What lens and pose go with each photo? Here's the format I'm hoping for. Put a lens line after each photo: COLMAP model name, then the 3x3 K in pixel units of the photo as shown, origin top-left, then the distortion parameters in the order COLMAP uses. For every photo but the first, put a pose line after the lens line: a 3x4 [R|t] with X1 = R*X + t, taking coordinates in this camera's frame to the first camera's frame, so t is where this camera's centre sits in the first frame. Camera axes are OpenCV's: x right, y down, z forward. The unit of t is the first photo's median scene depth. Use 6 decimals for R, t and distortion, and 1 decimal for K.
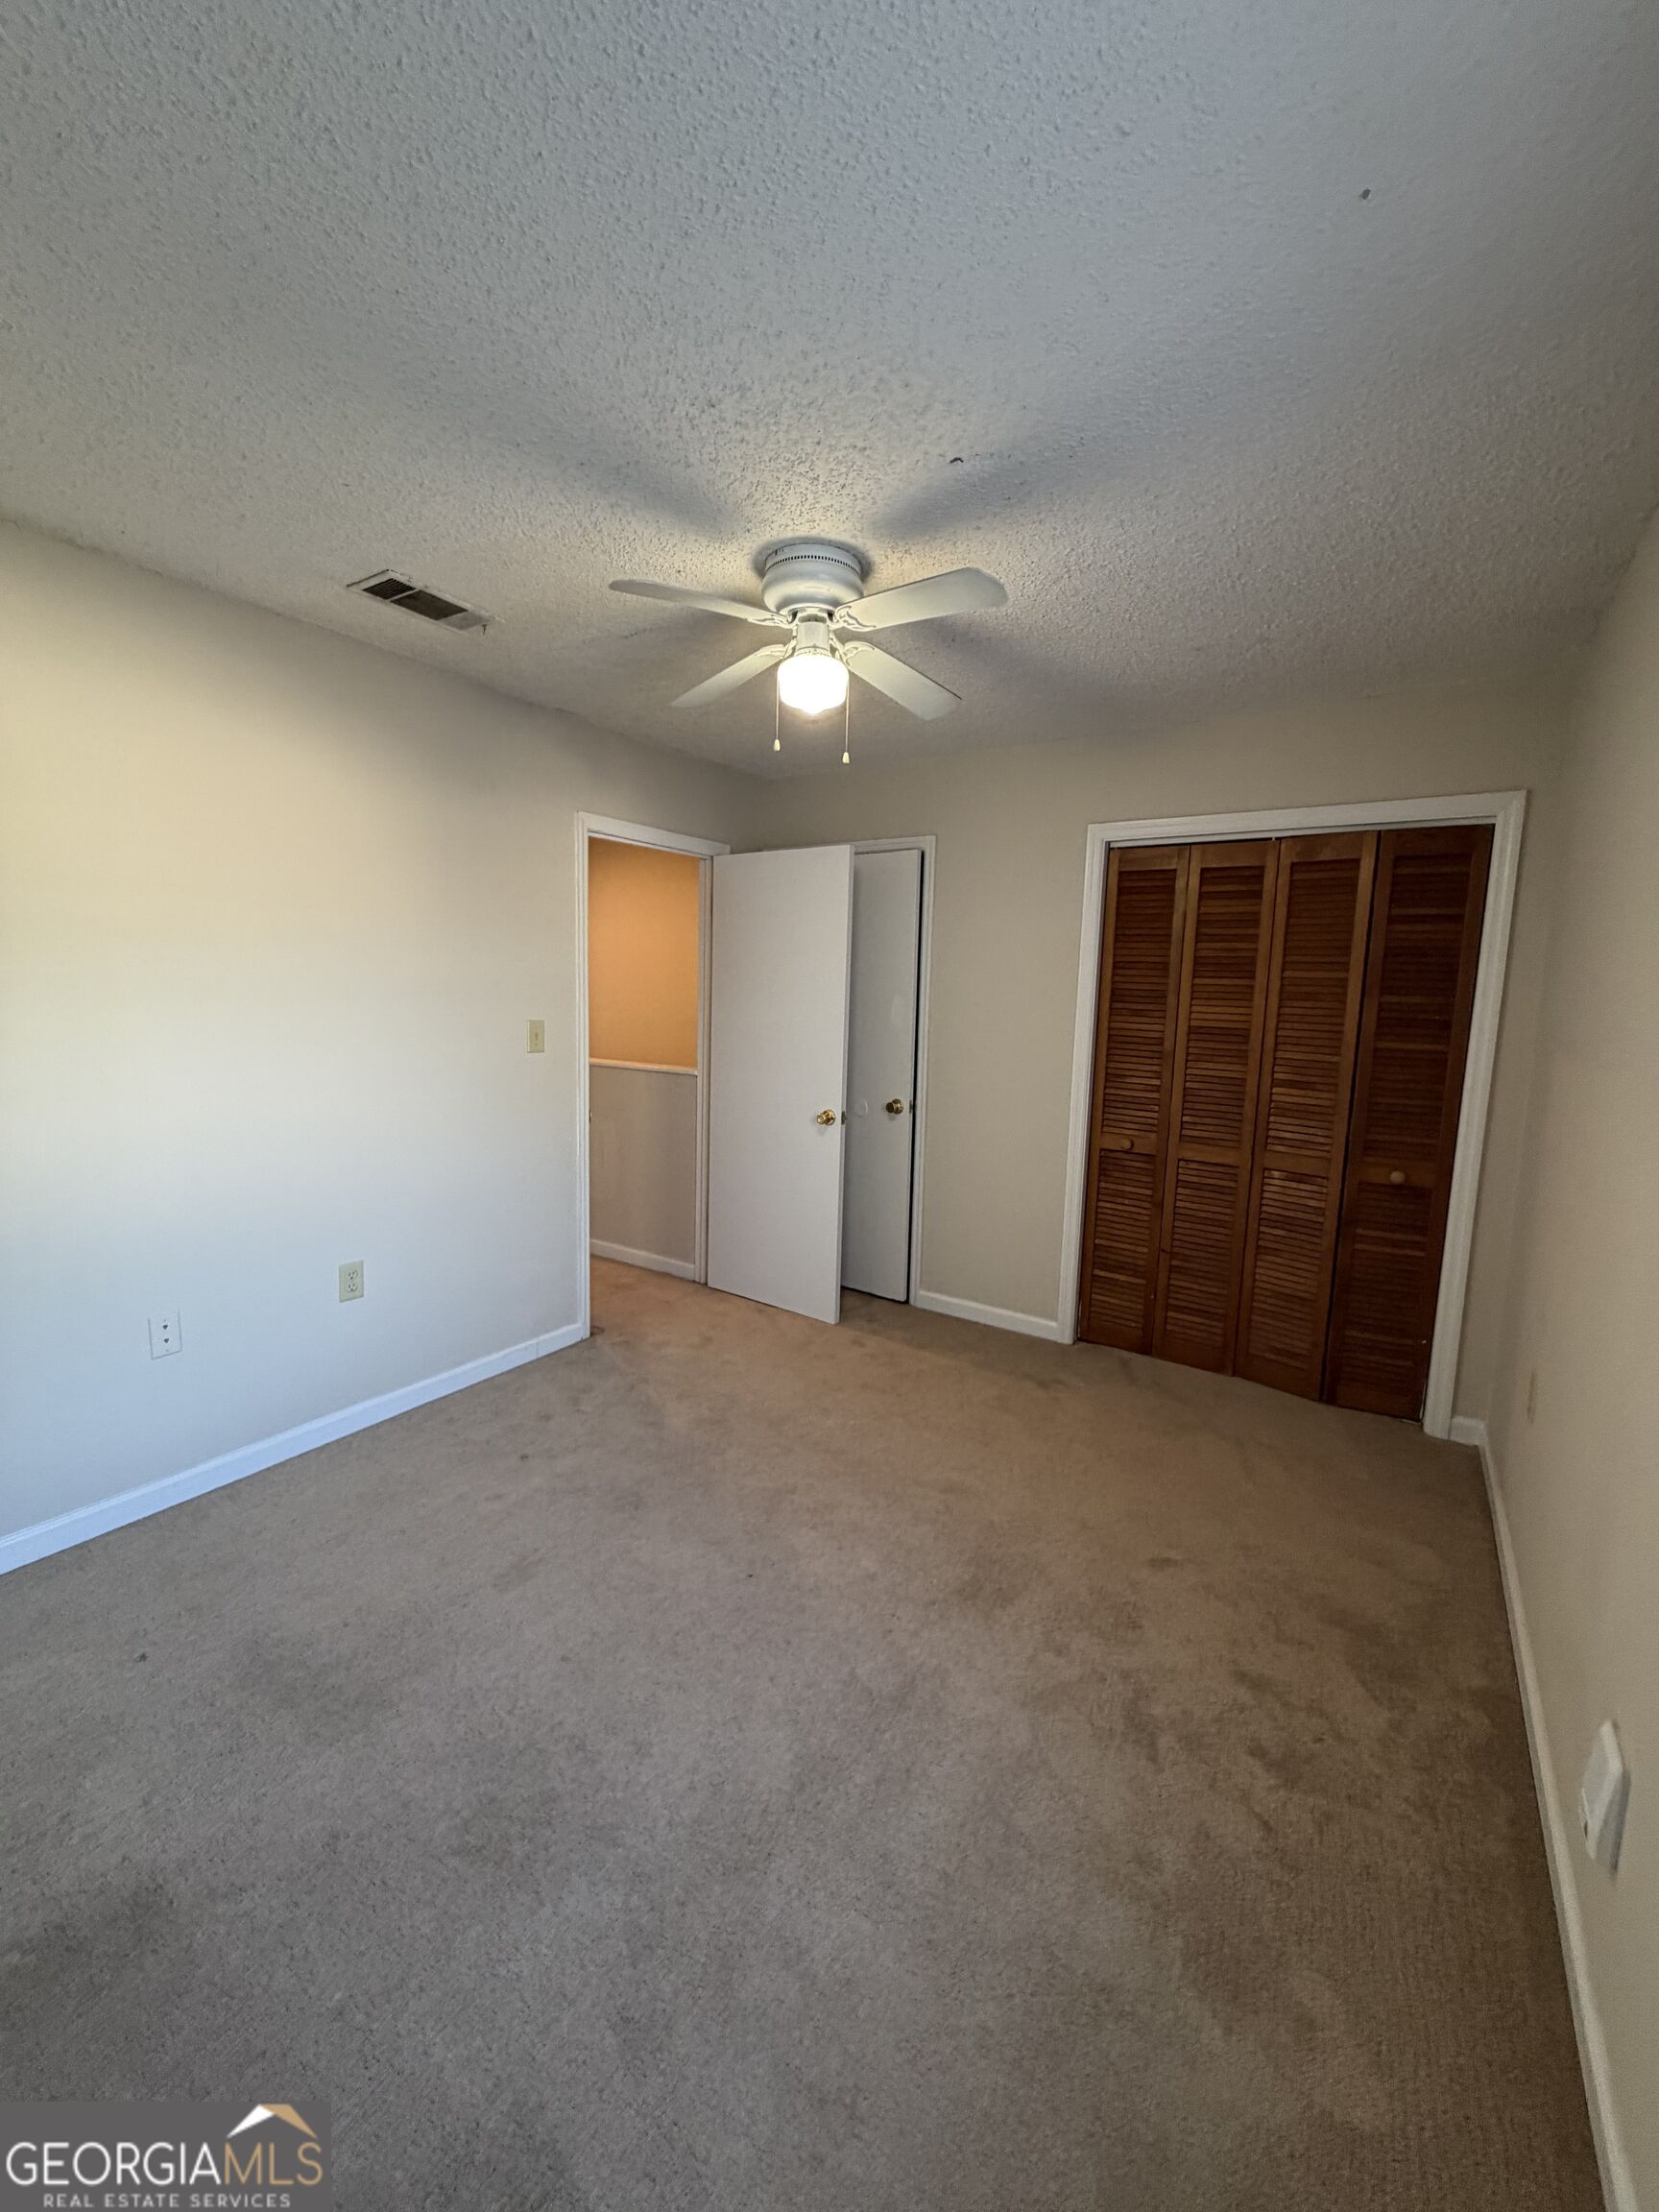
lens RADIAL K [[881.3, 0, 828.7], [0, 881.3, 1099.0], [0, 0, 1]] dist [-0.000197, -0.000084]
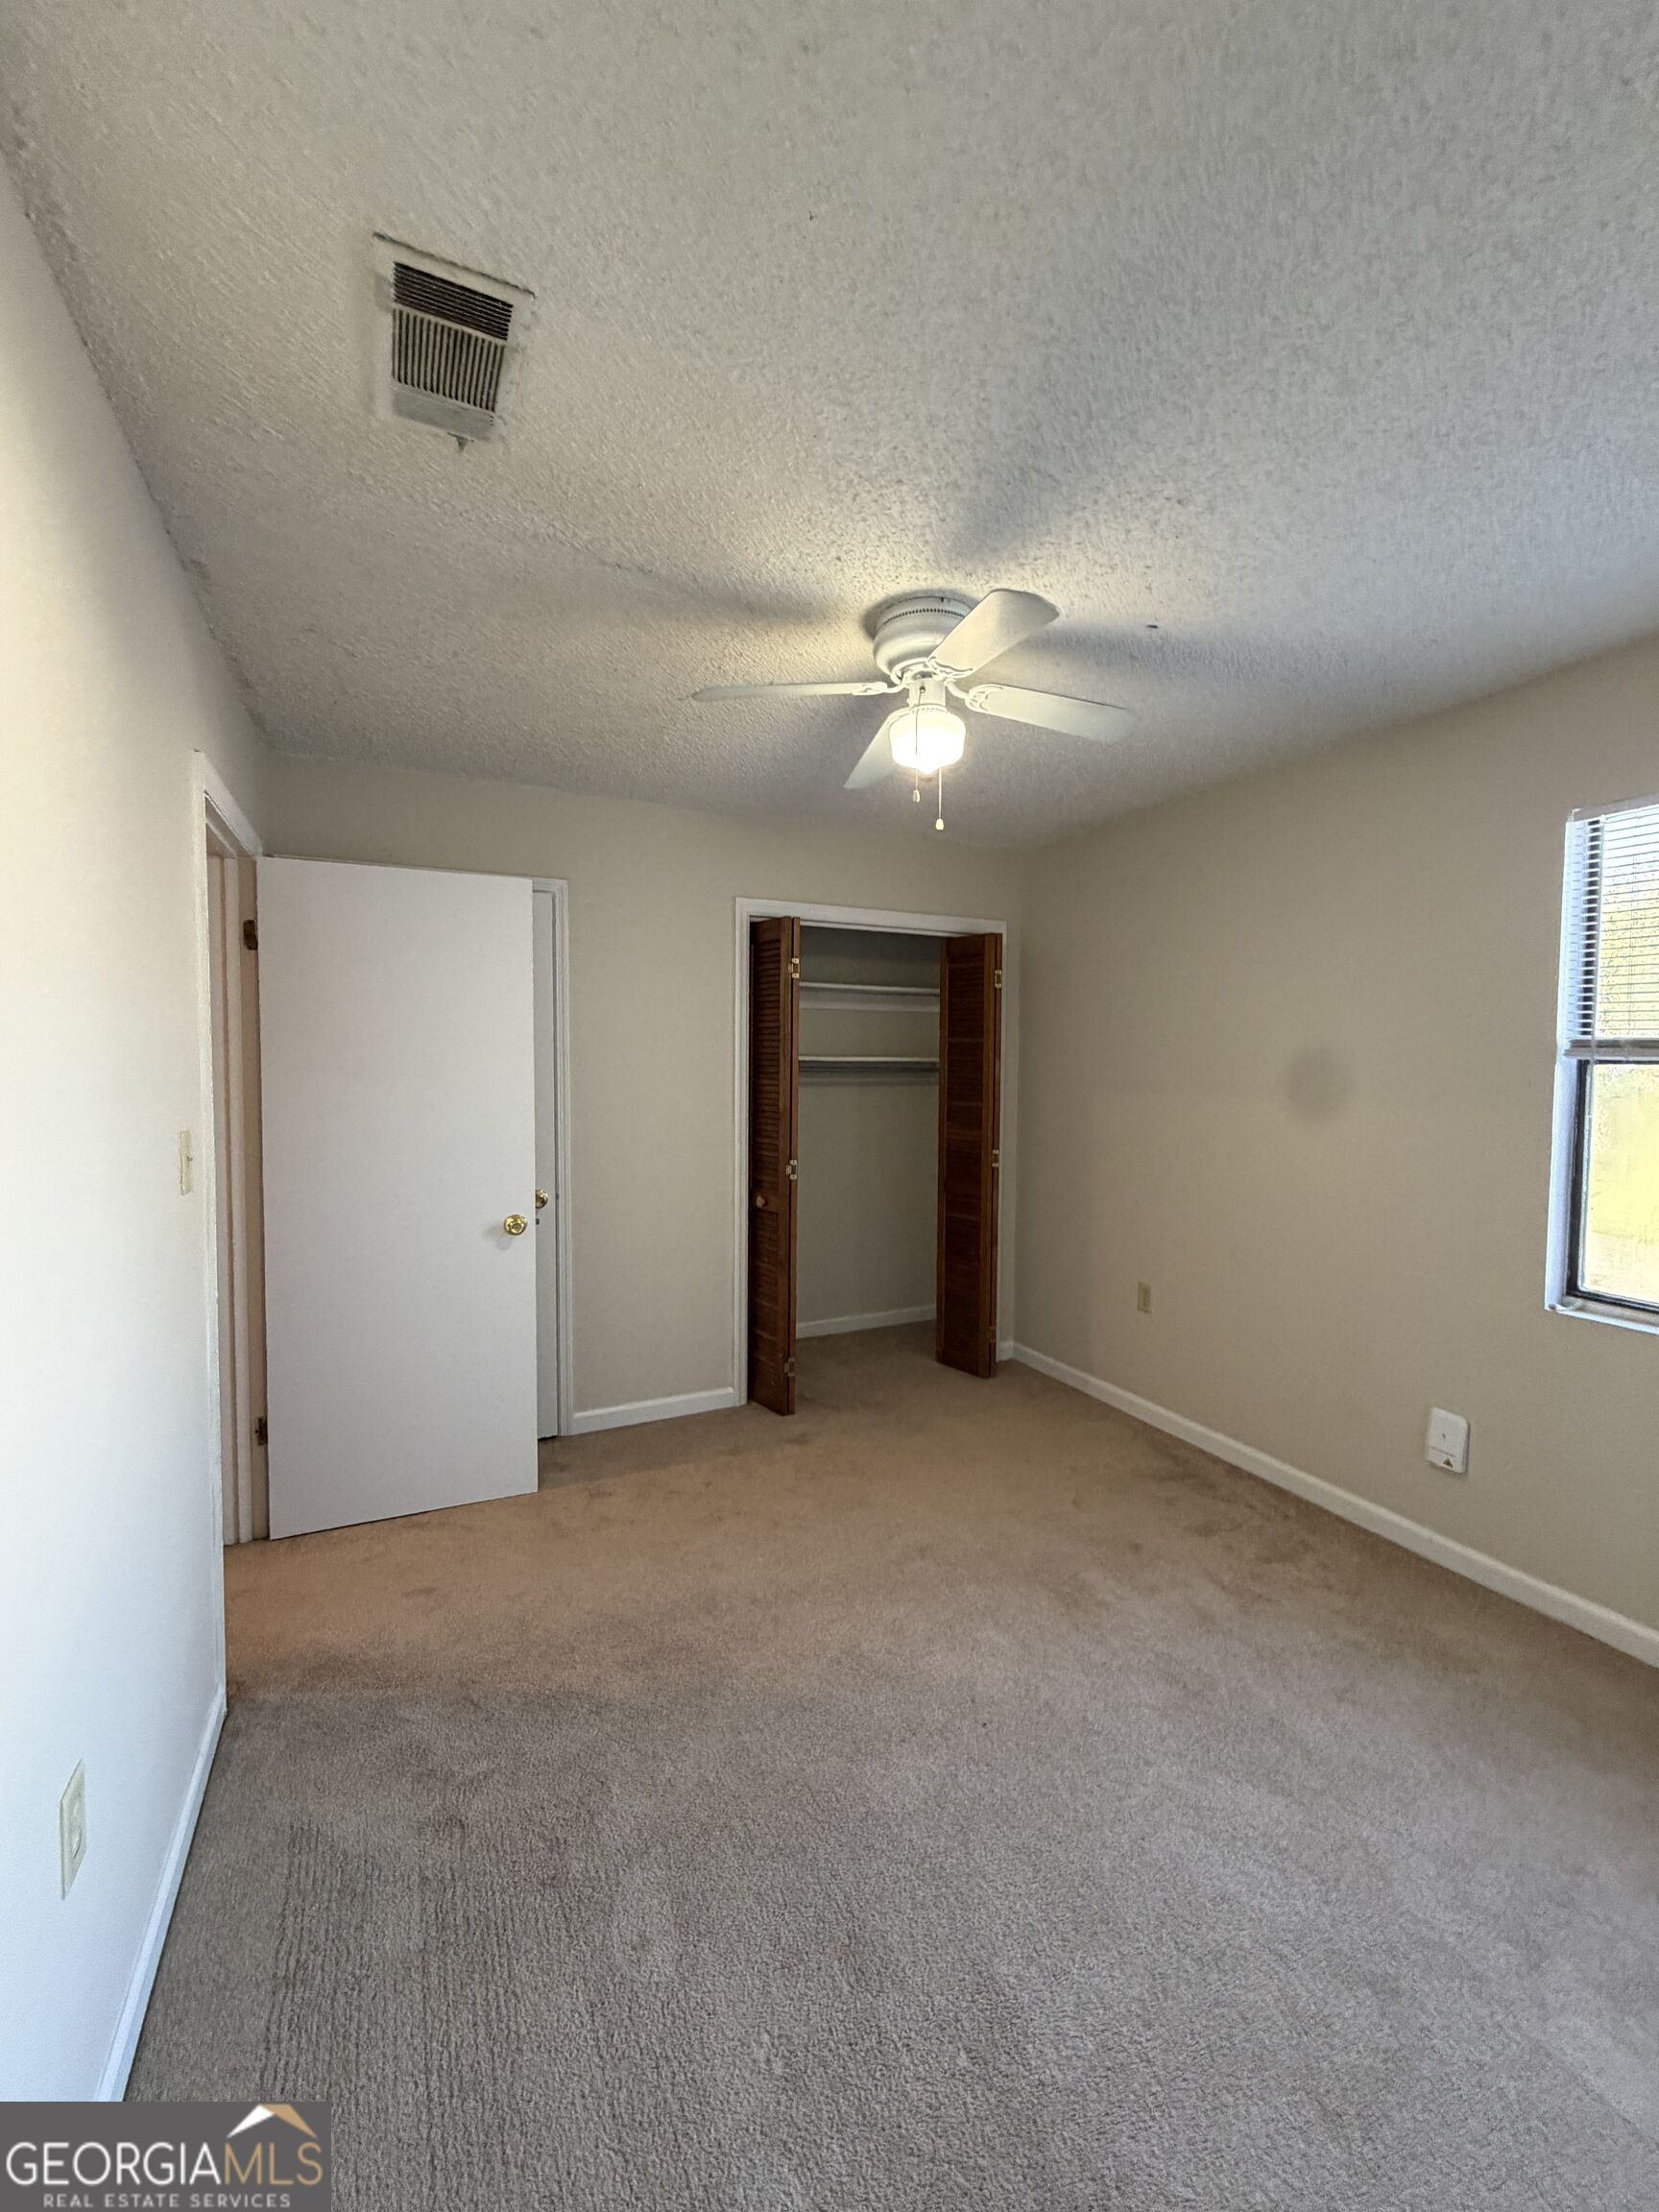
lens RADIAL K [[881.3, 0, 825.4], [0, 881.3, 1099.8], [0, 0, 1]] dist [-0.000197, -0.000084]
pose [[0.511528, -0.061020, 0.857097, -0.774137], [0.117510, 0.993071, 0.000569, -0.084738], [-0.851193, 0.100427, 0.515155, 0.542079]]
